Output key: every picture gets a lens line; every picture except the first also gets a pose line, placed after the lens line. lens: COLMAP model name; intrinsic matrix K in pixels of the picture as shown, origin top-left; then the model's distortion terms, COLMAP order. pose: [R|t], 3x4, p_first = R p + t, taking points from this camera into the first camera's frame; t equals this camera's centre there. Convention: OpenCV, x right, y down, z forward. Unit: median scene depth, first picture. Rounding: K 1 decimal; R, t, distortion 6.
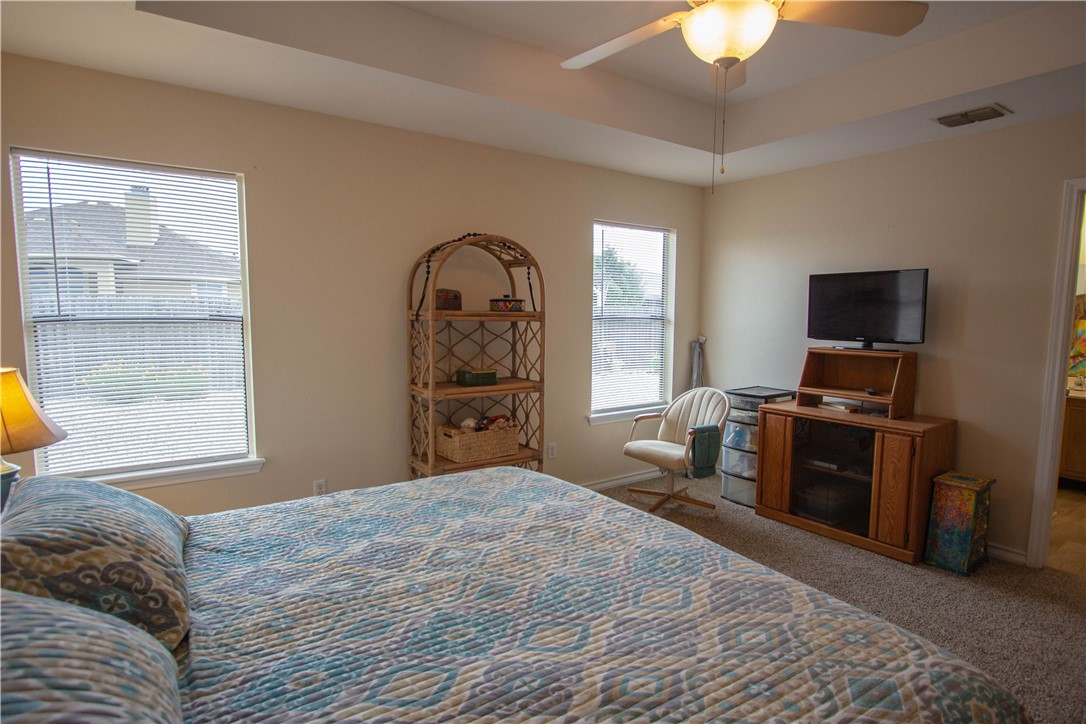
lens RADIAL K [[576.0, 0, 543.6], [0, 576.0, 364.4], [0, 0, 1]] dist [-0.005656, -0.000510]
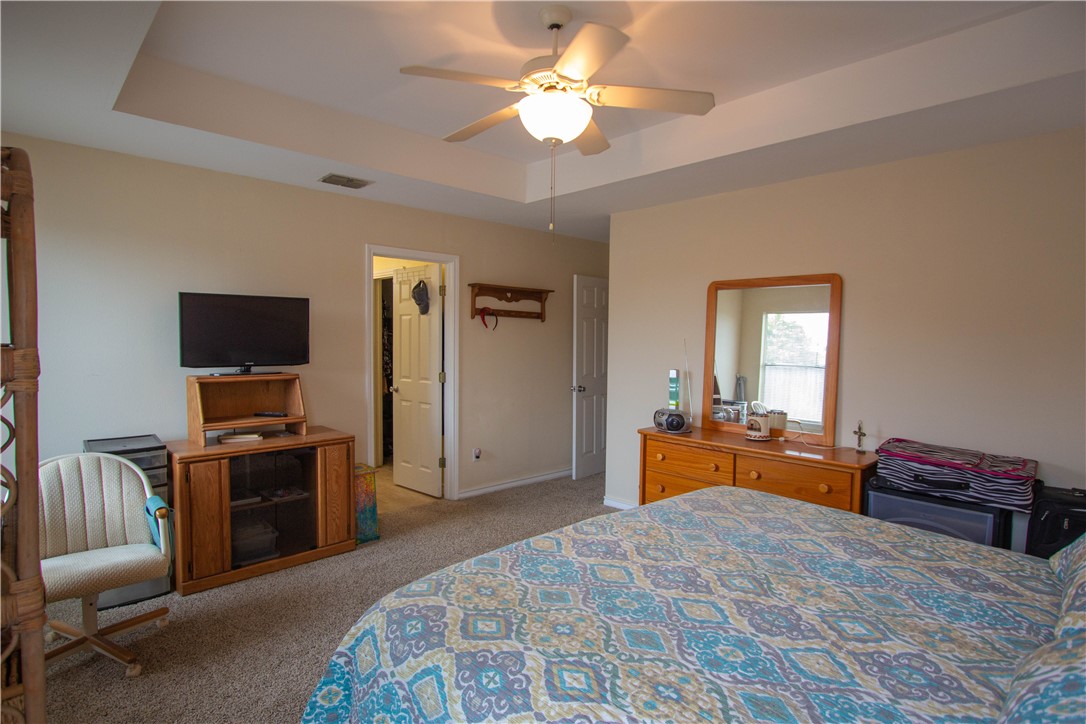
lens RADIAL K [[576.0, 0, 544.4], [0, 576.0, 368.6], [0, 0, 1]] dist [-0.005656, -0.000510]
pose [[-0.160536, -0.062612, 0.985042, -0.533970], [0.078124, 0.994049, 0.075917, -0.077741], [-0.983933, 0.089143, -0.154690, 0.721921]]
